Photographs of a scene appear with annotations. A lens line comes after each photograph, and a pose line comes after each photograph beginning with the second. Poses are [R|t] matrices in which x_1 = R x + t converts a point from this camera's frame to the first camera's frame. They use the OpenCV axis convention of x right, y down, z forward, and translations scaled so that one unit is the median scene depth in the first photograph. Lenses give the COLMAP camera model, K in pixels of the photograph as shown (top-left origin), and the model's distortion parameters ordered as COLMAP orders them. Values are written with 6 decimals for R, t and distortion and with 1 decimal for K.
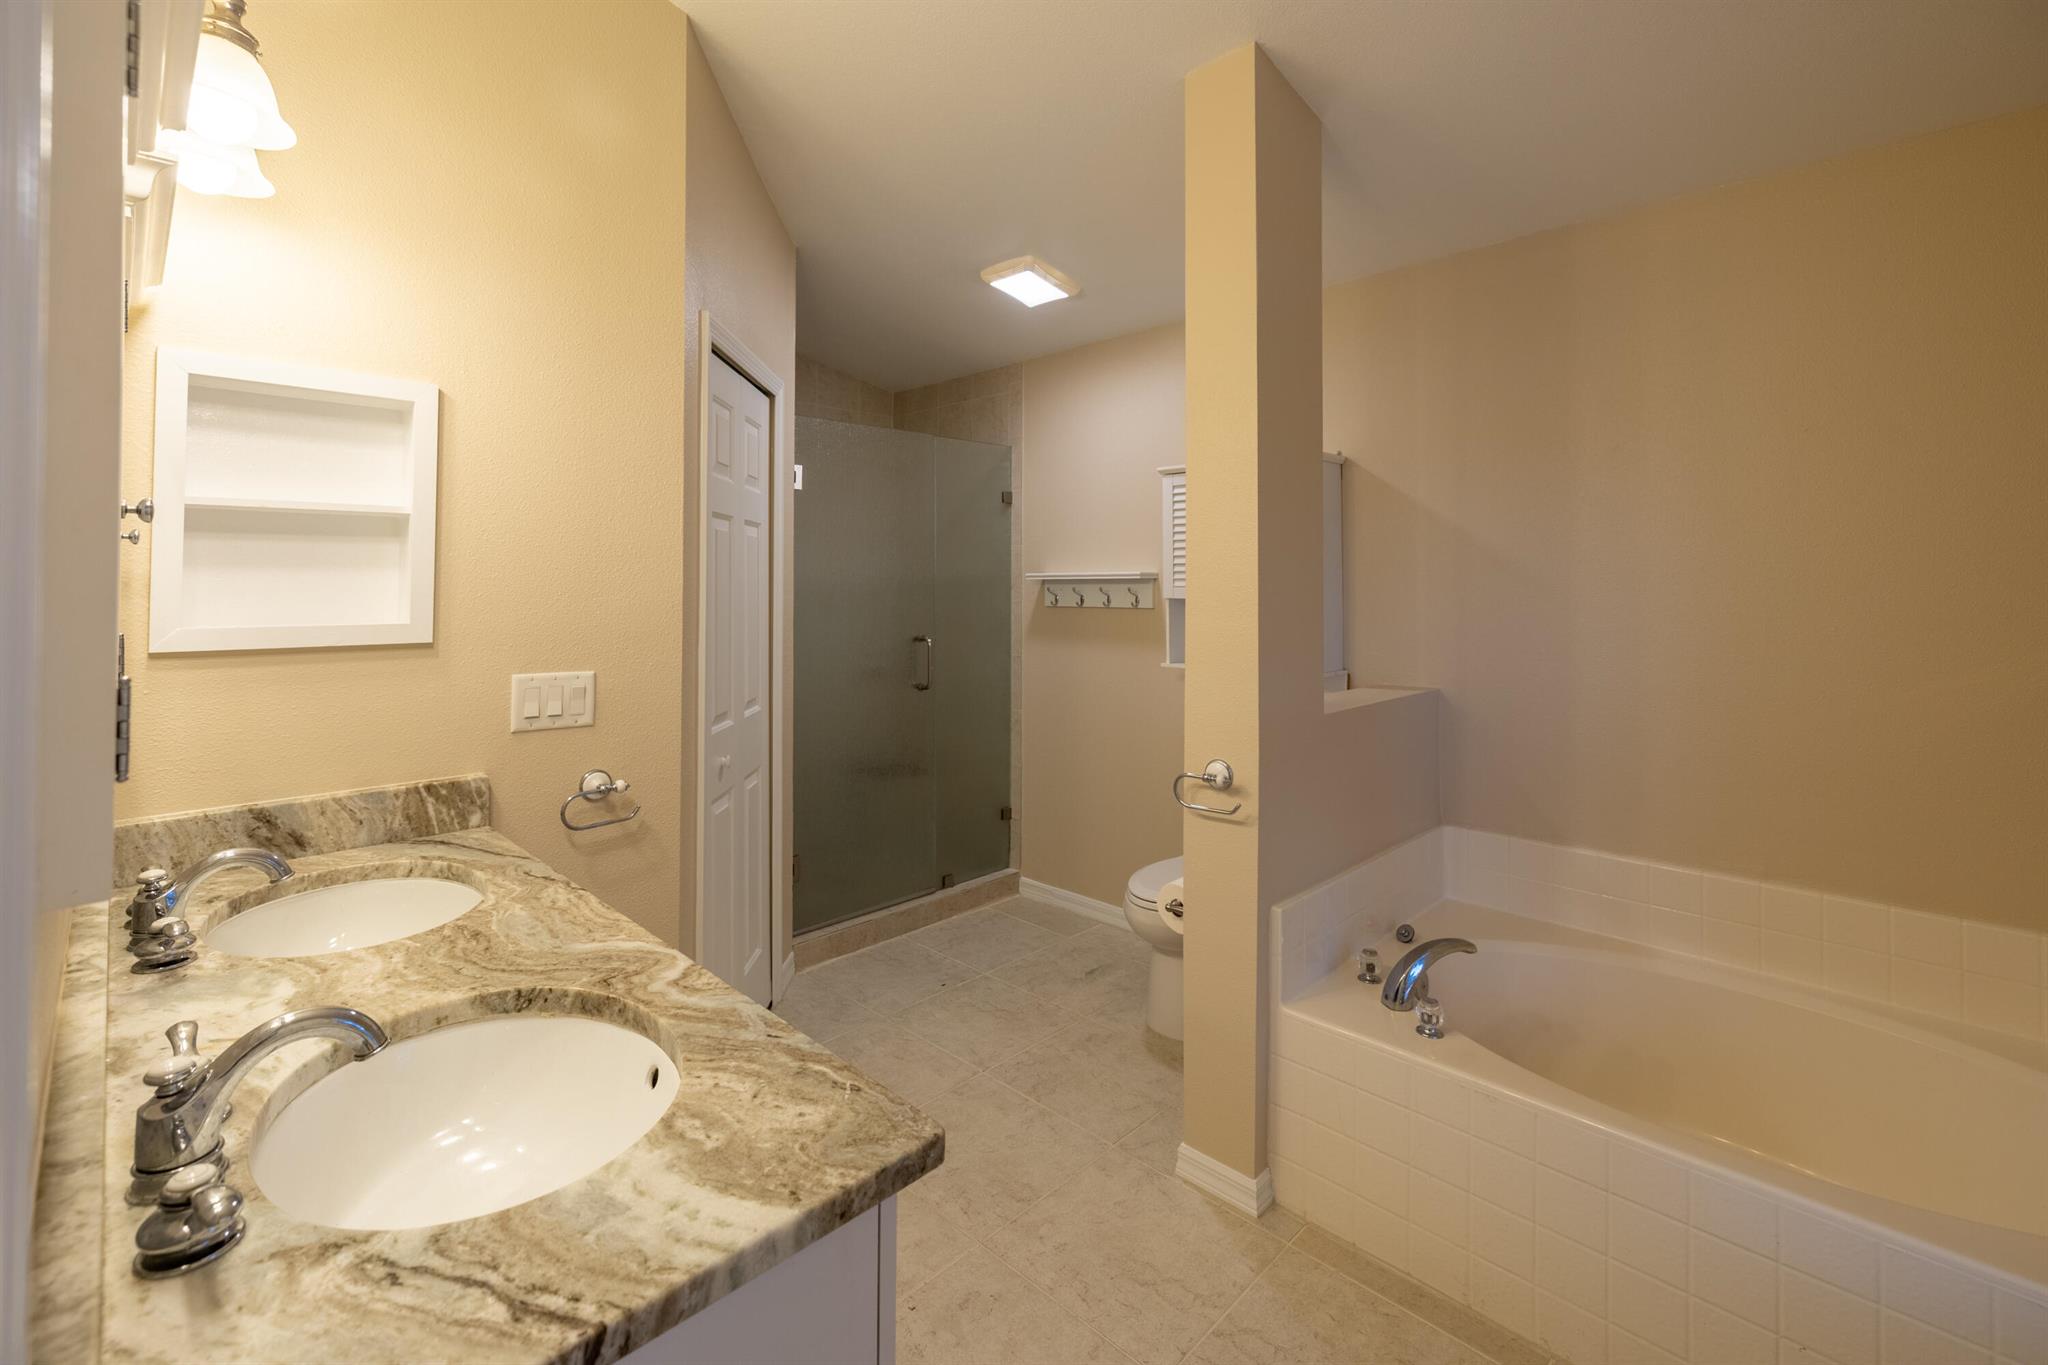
lens RADIAL K [[875.4, 0, 1006.0], [0, 875.4, 585.5], [0, 0, 1]] dist [0.002091, 0.000648]
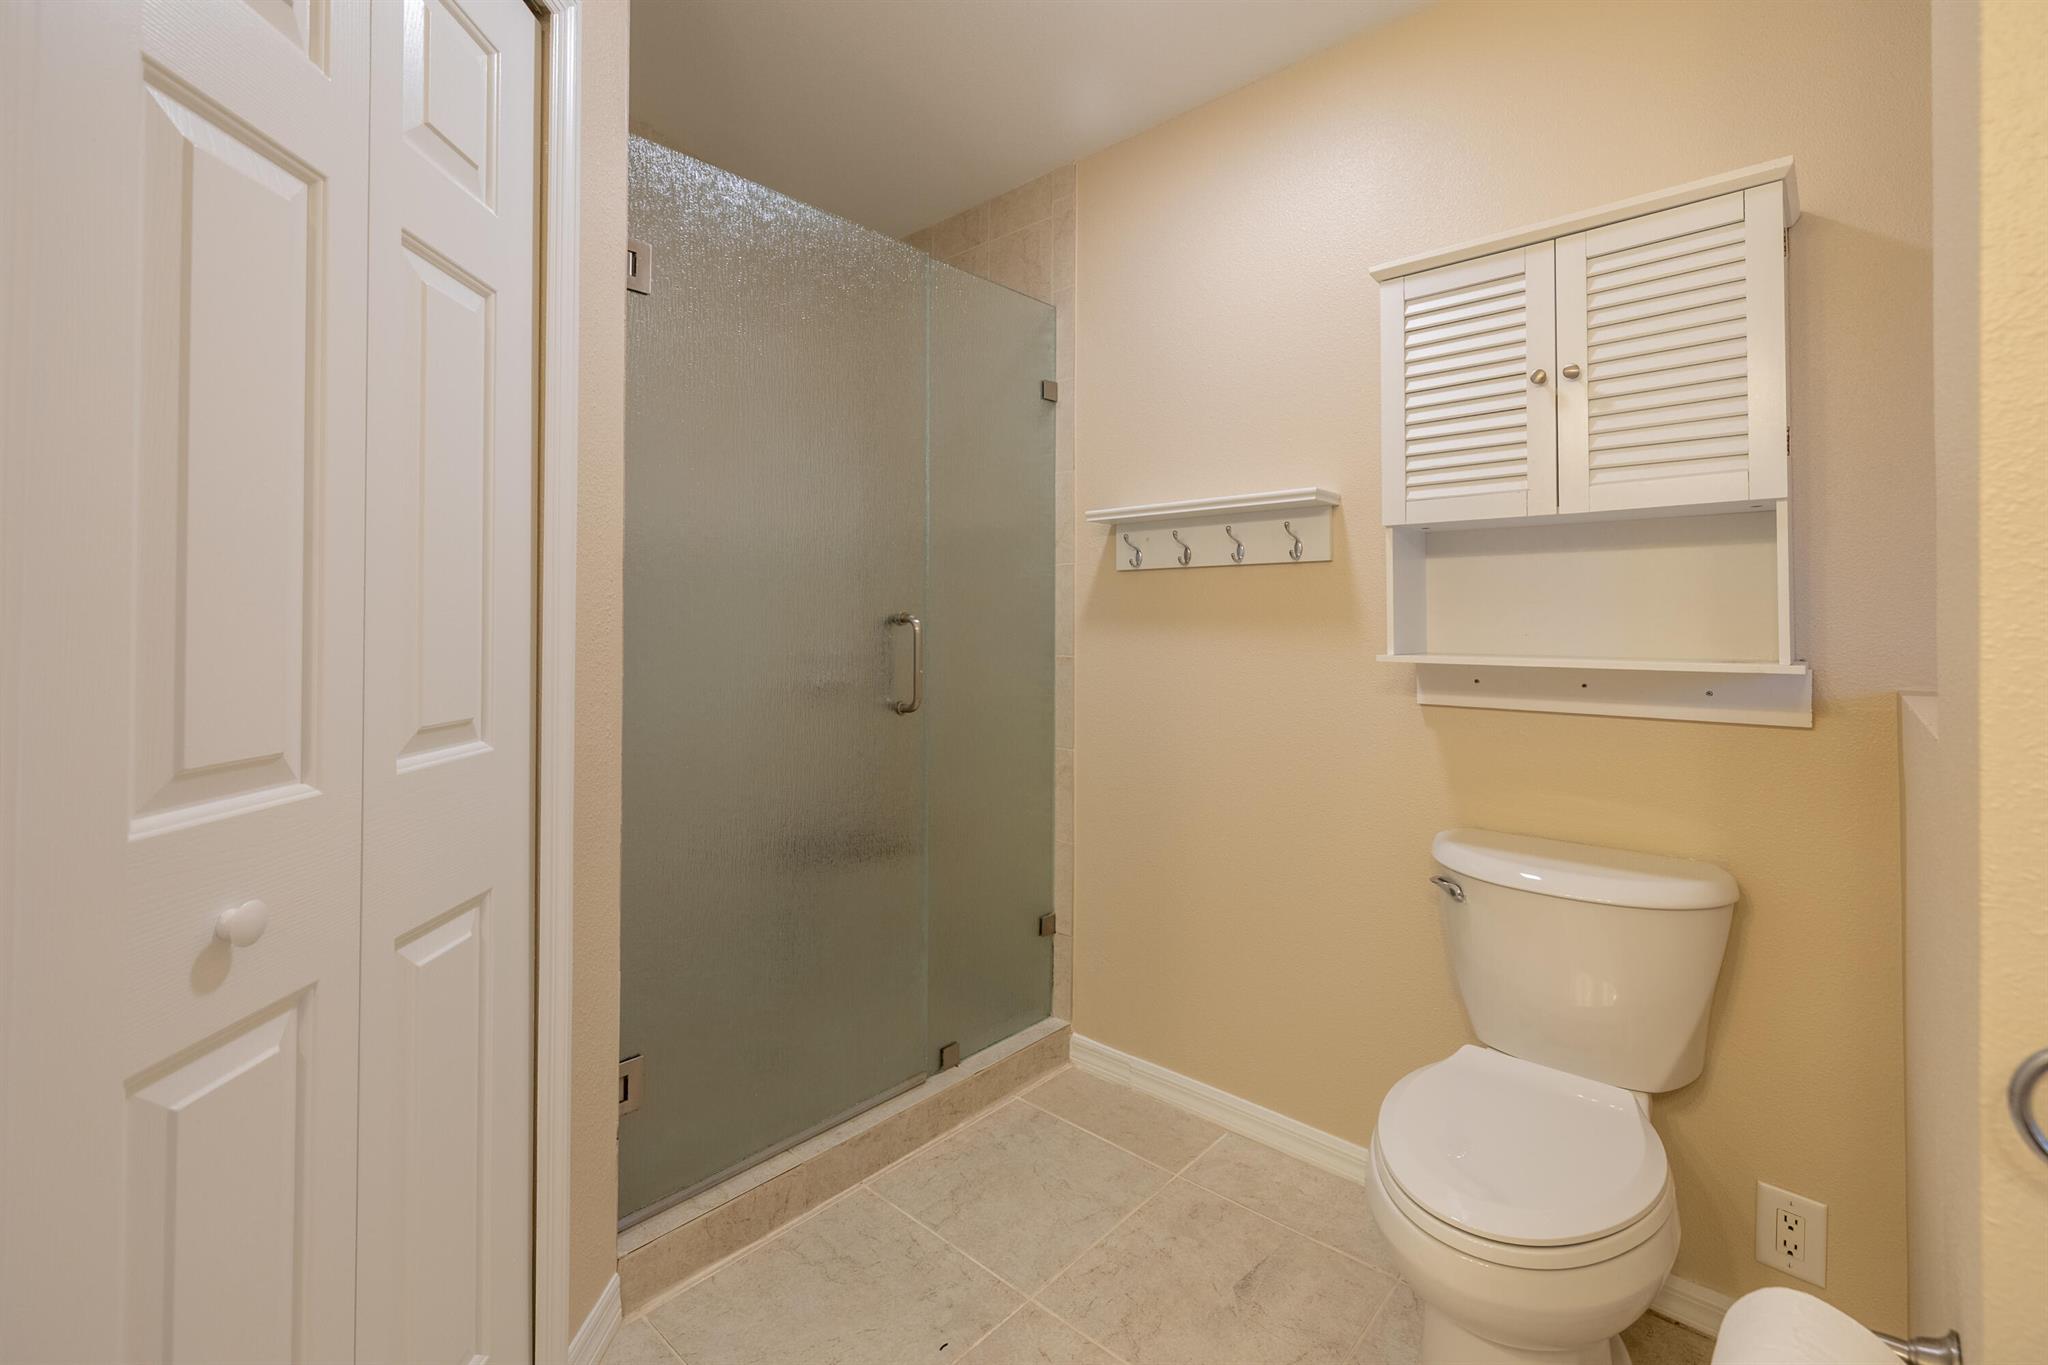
lens RADIAL K [[875.4, 0, 1034.8], [0, 875.4, 623.1], [0, 0, 1]] dist [0.002091, 0.000648]
pose [[0.999110, 0.002511, 0.042104, -0.035635], [-0.002383, 0.999992, -0.003086, 0.063022], [-0.042112, 0.002983, 0.999108, 0.438260]]
